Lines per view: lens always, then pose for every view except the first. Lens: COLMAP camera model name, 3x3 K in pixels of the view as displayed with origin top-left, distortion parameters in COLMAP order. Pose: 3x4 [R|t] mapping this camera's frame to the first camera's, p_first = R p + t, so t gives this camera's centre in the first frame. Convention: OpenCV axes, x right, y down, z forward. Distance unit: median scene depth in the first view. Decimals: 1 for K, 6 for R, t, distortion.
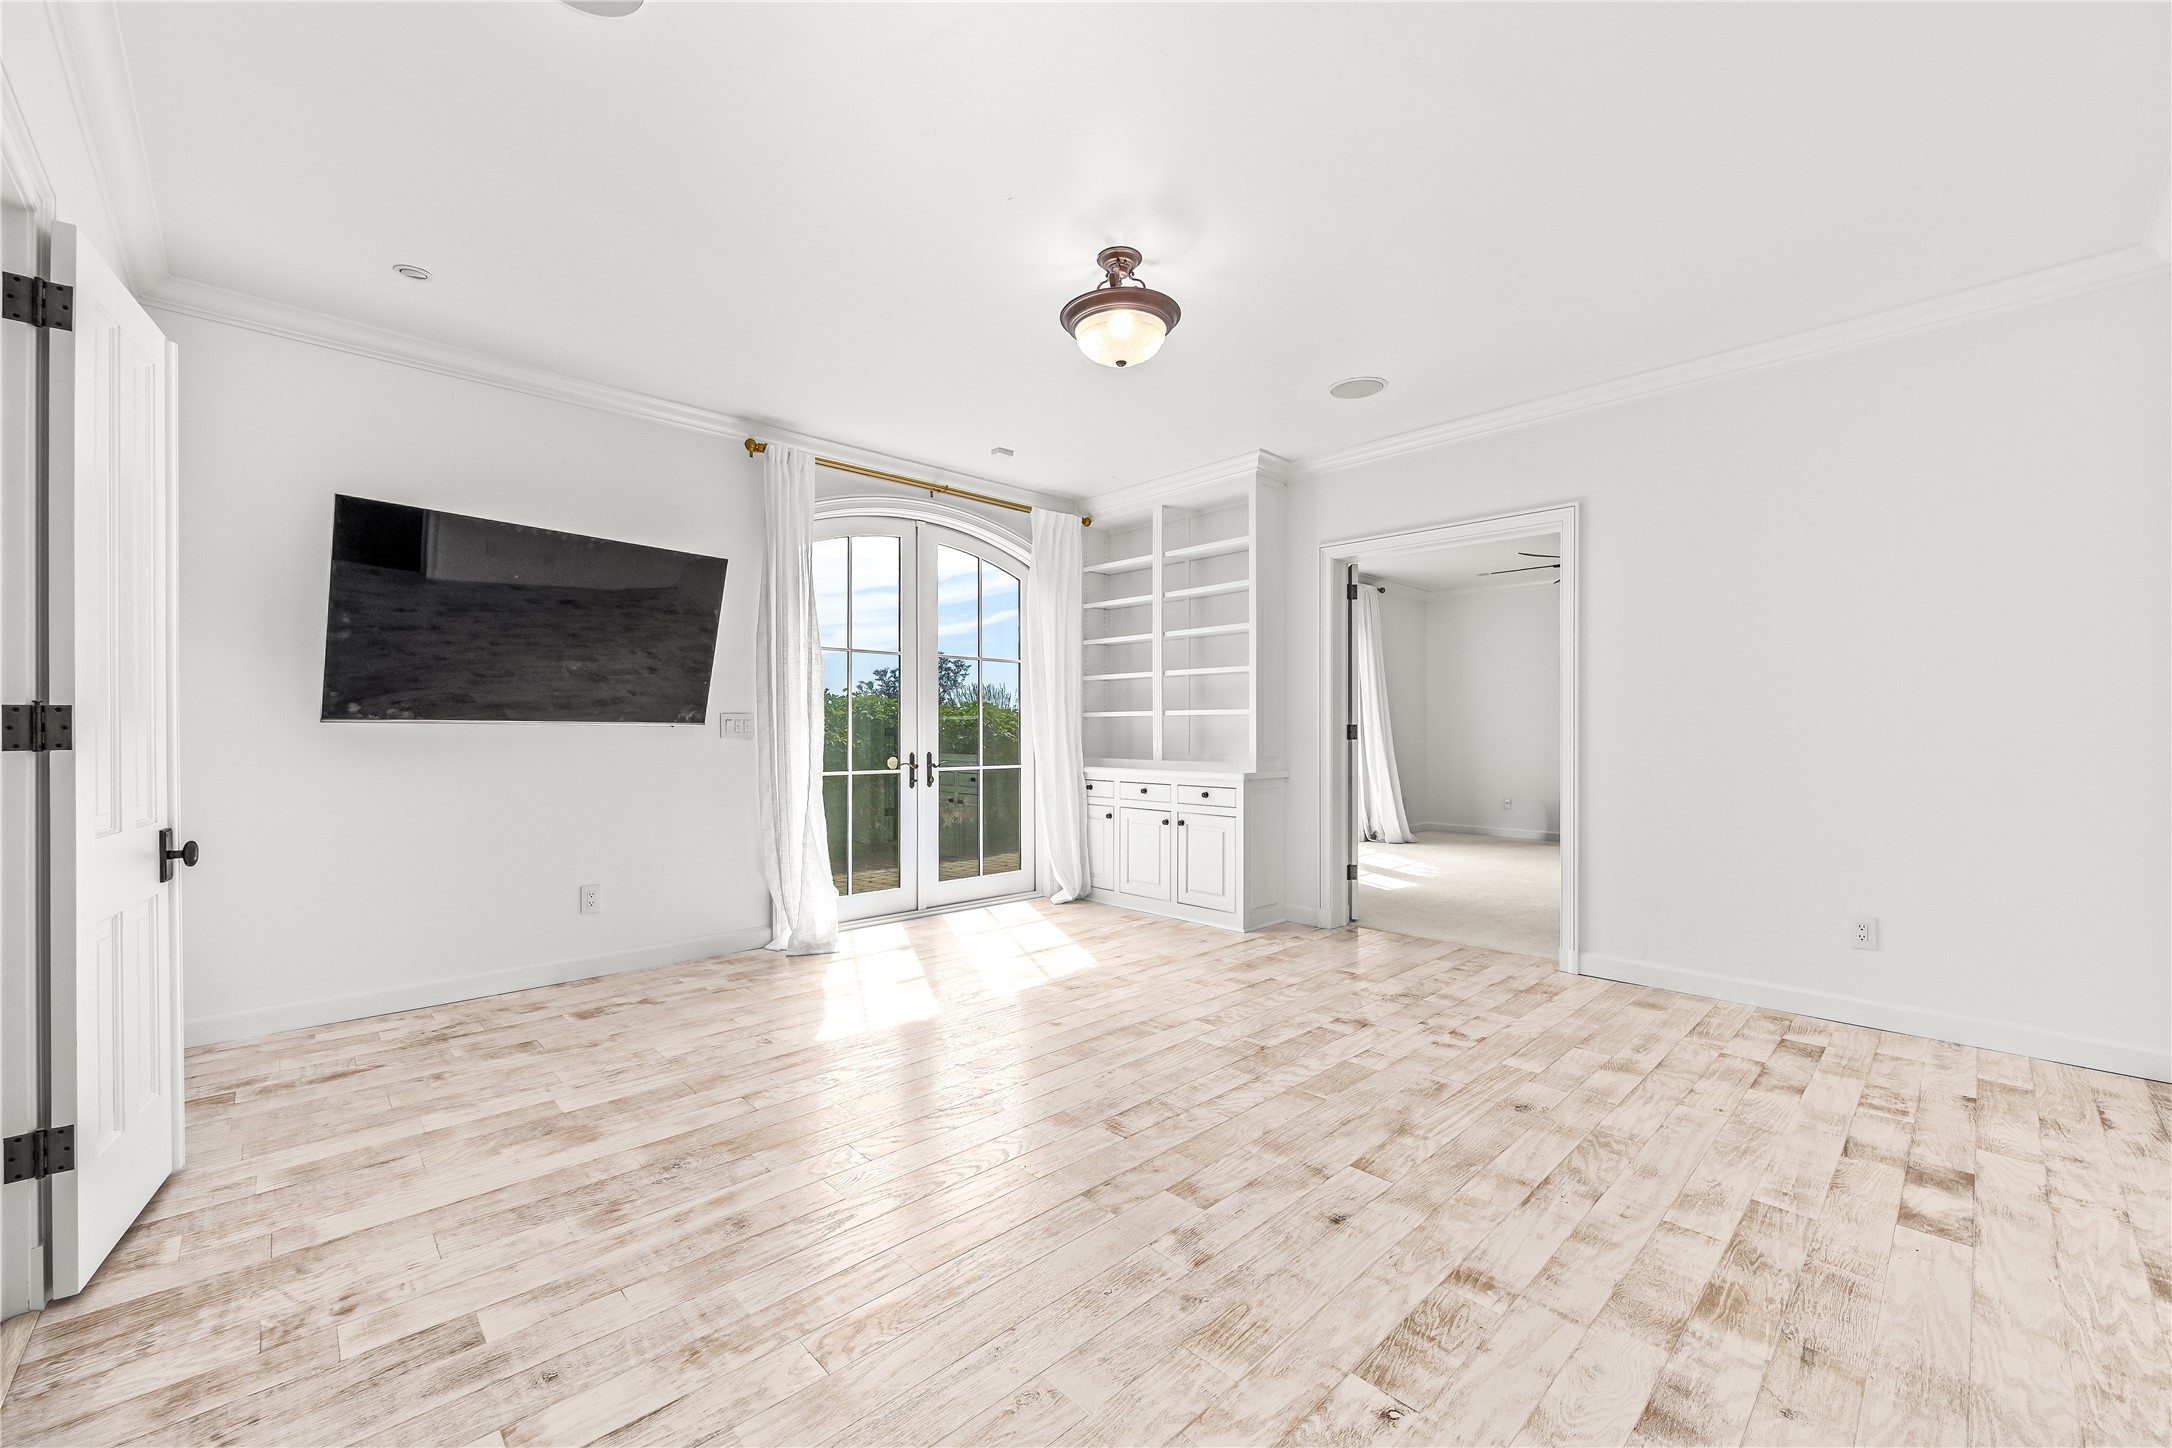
lens RADIAL K [[862.5, 0, 1090.5], [0, 862.5, 734.1], [0, 0, 1]] dist [-0.003279, -0.000213]
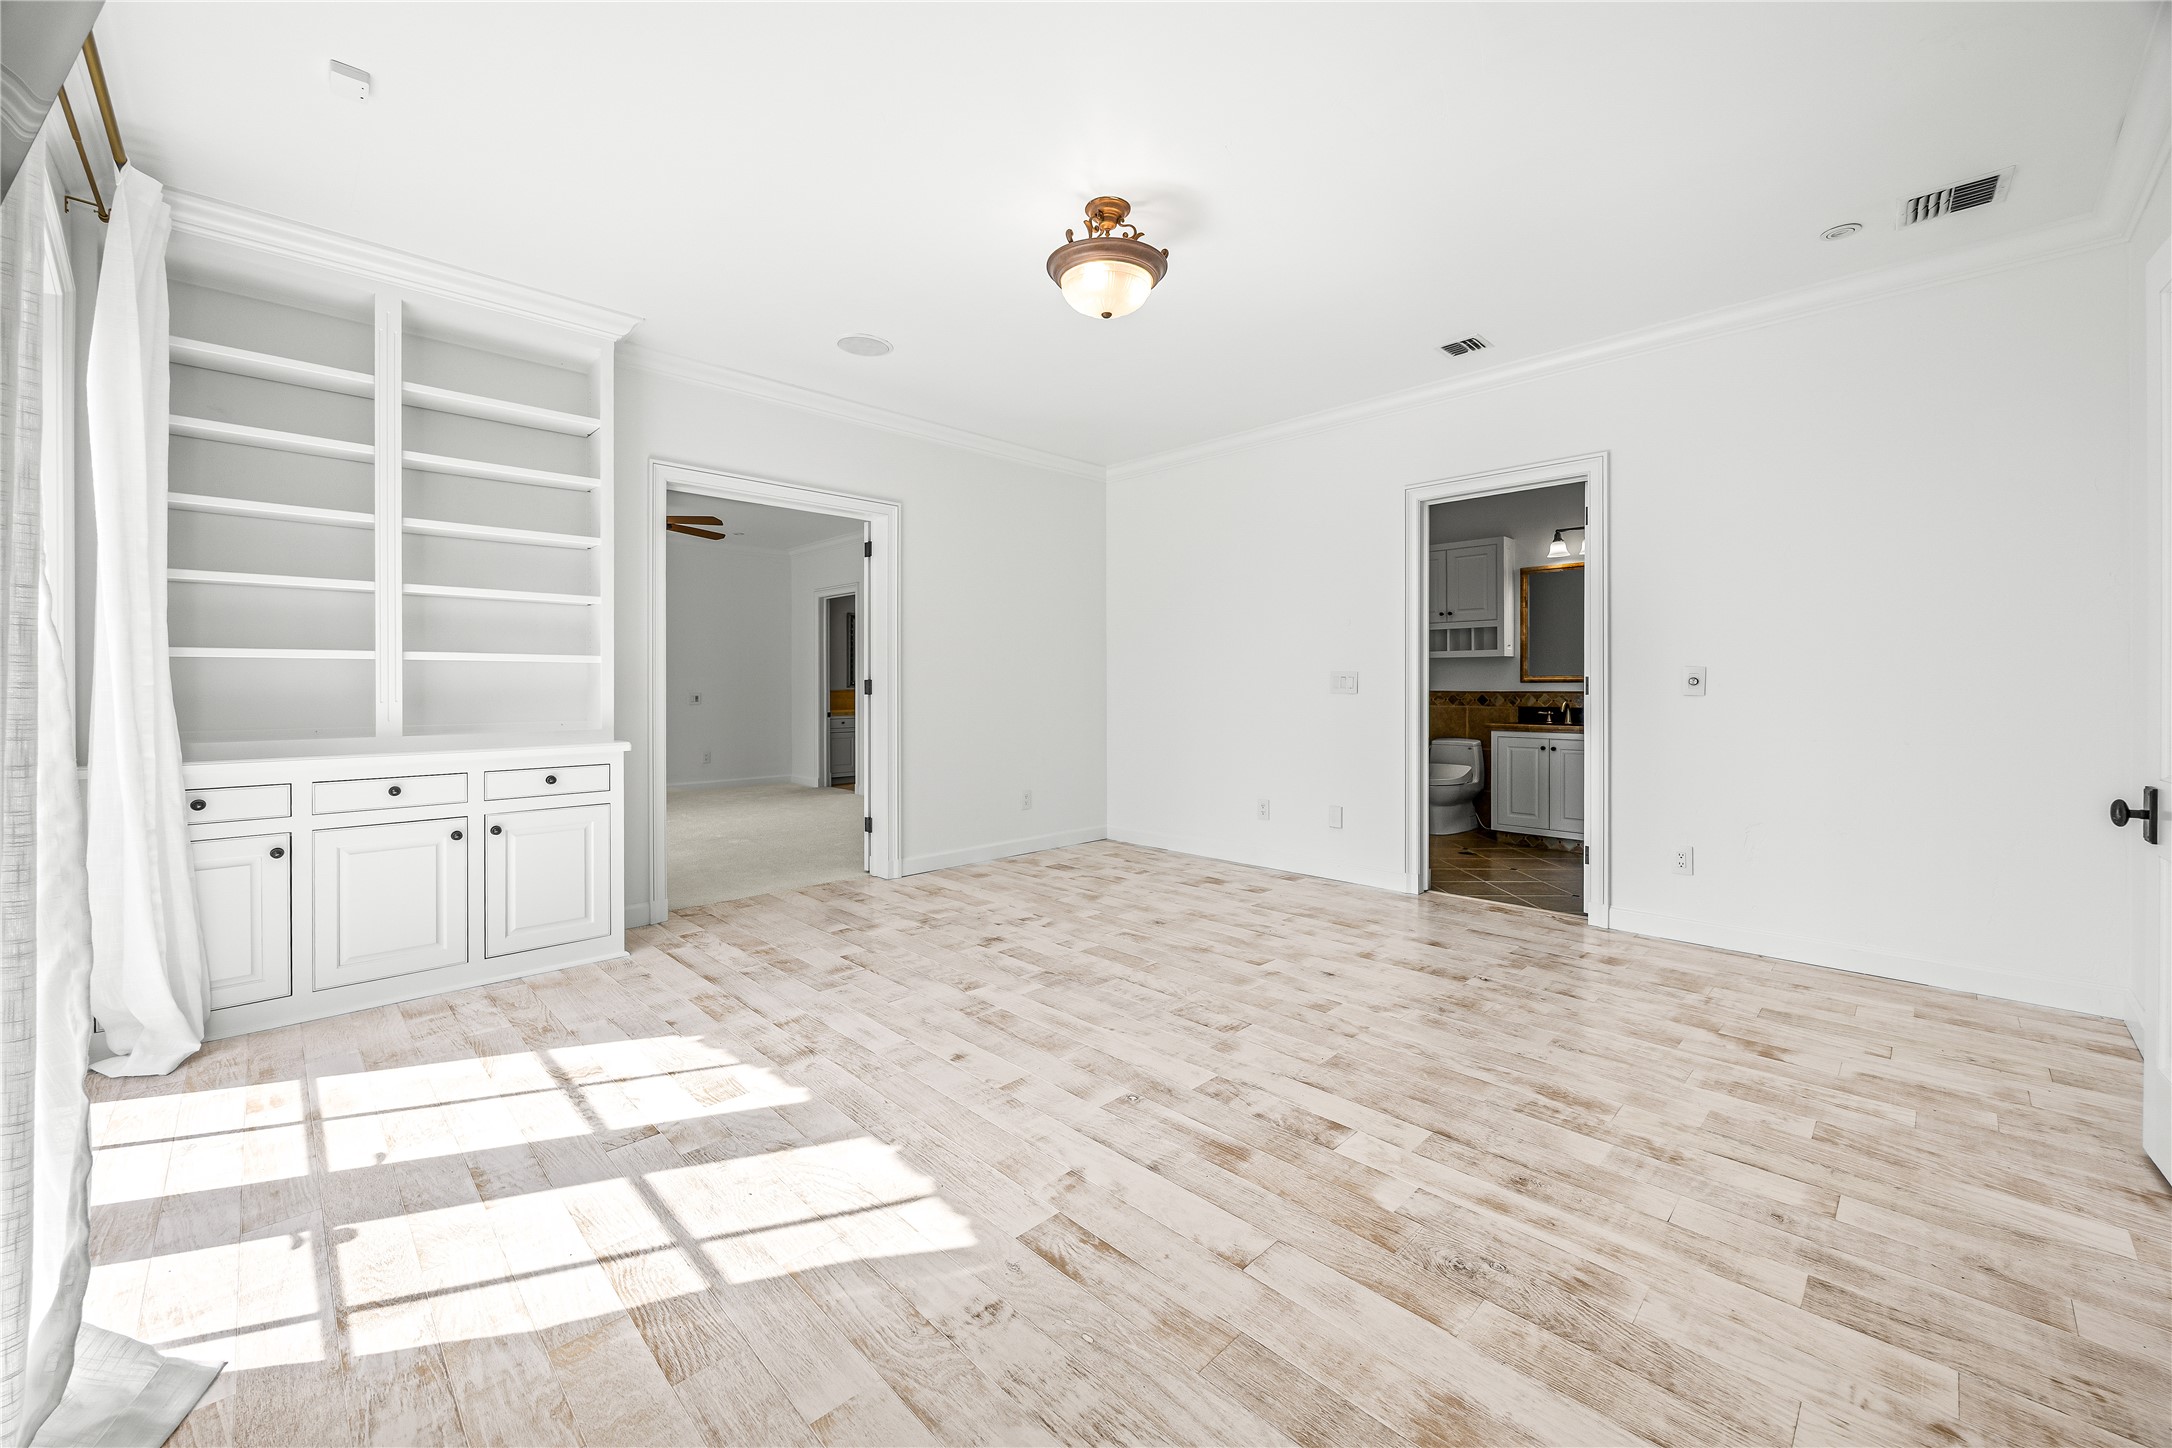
lens RADIAL K [[836.8, 0, 1082.9], [0, 836.8, 697.9], [0, 0, 1]] dist [-0.003952, 0.000113]
pose [[-0.009081, -0.014991, 0.999846, -1.126905], [0.004670, 0.999876, 0.015034, -0.004671], [-0.999948, 0.004806, -0.009010, 1.254881]]
